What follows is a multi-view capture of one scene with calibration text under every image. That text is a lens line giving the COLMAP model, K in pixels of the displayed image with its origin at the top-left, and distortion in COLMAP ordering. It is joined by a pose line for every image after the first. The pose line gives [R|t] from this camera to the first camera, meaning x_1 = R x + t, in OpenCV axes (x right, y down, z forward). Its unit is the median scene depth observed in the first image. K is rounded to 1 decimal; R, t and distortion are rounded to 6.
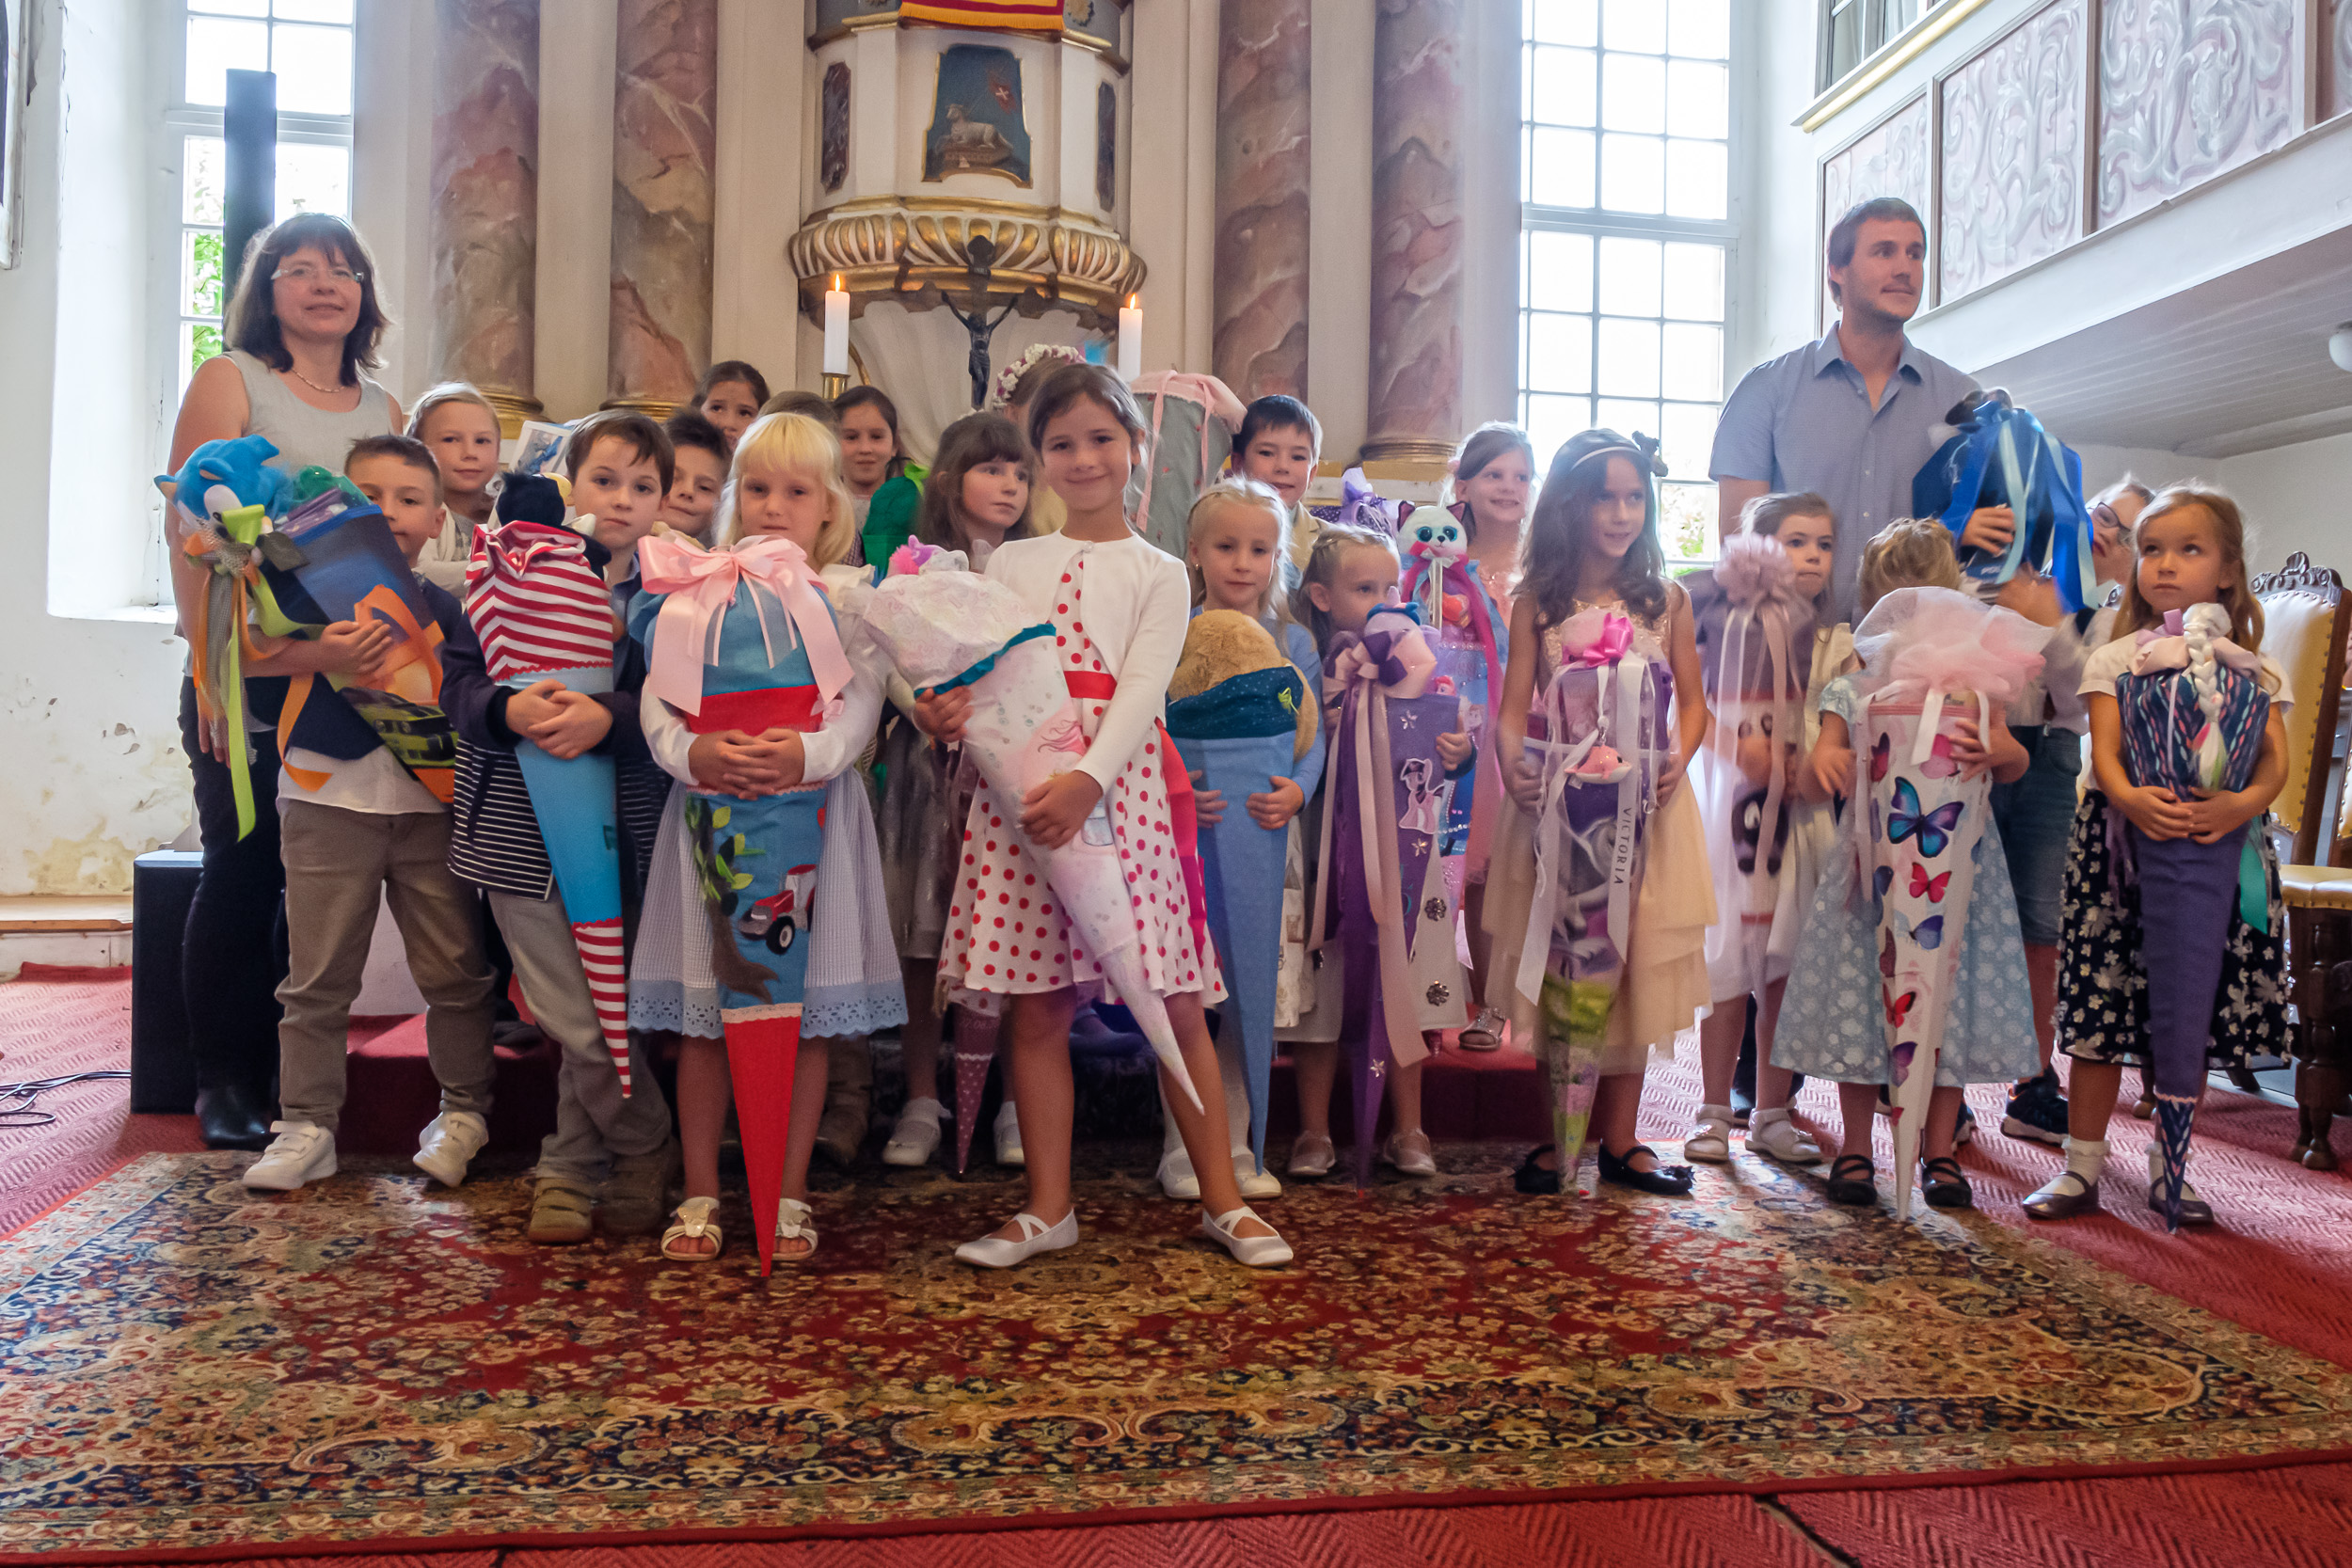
lens RADIAL K [[2178.2, 0, 1176.5], [0, 2178.2, 719.0], [0, 0, 1]] dist [-0.008962, -0.007783]
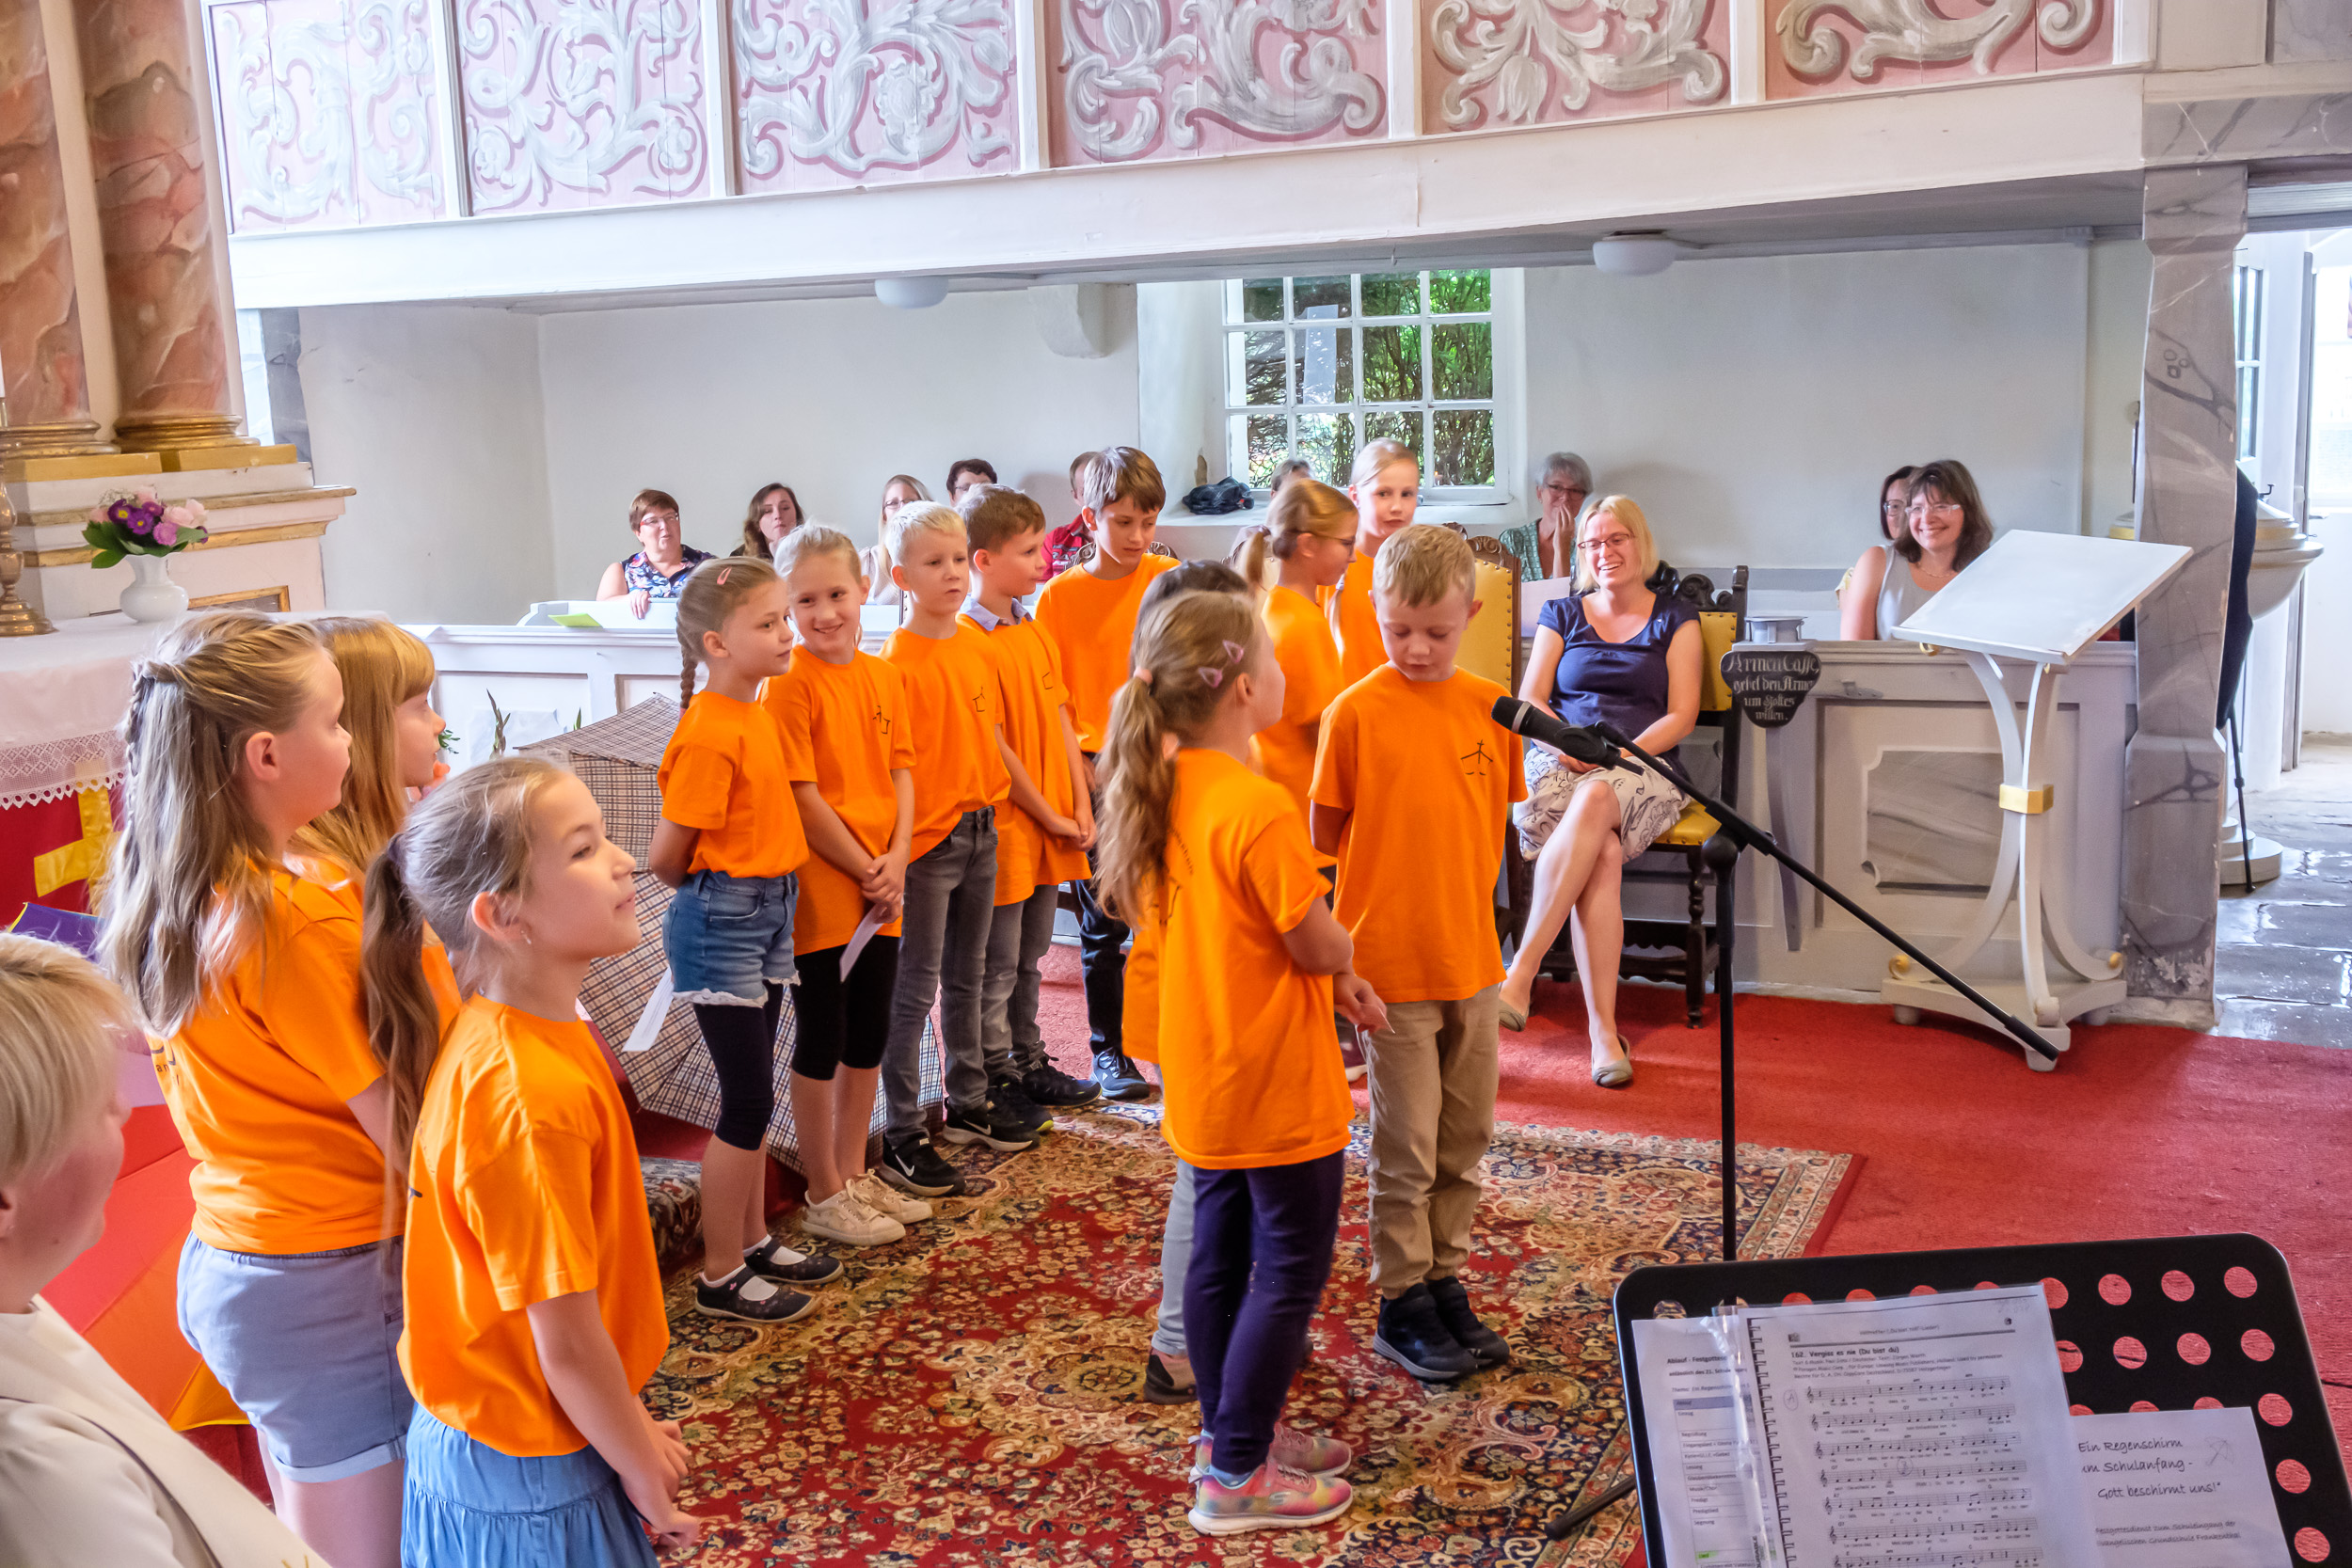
lens RADIAL K [[2423.8, 0, 1176.0], [0, 2423.8, 784.0], [0, 0, 1]] dist [-0.009383, -0.003752]
pose [[0.578358, -0.173675, 0.797082, -0.511463], [0.055746, 0.983205, 0.173781, -0.143174], [-0.813876, -0.056073, 0.578326, 0.118833]]
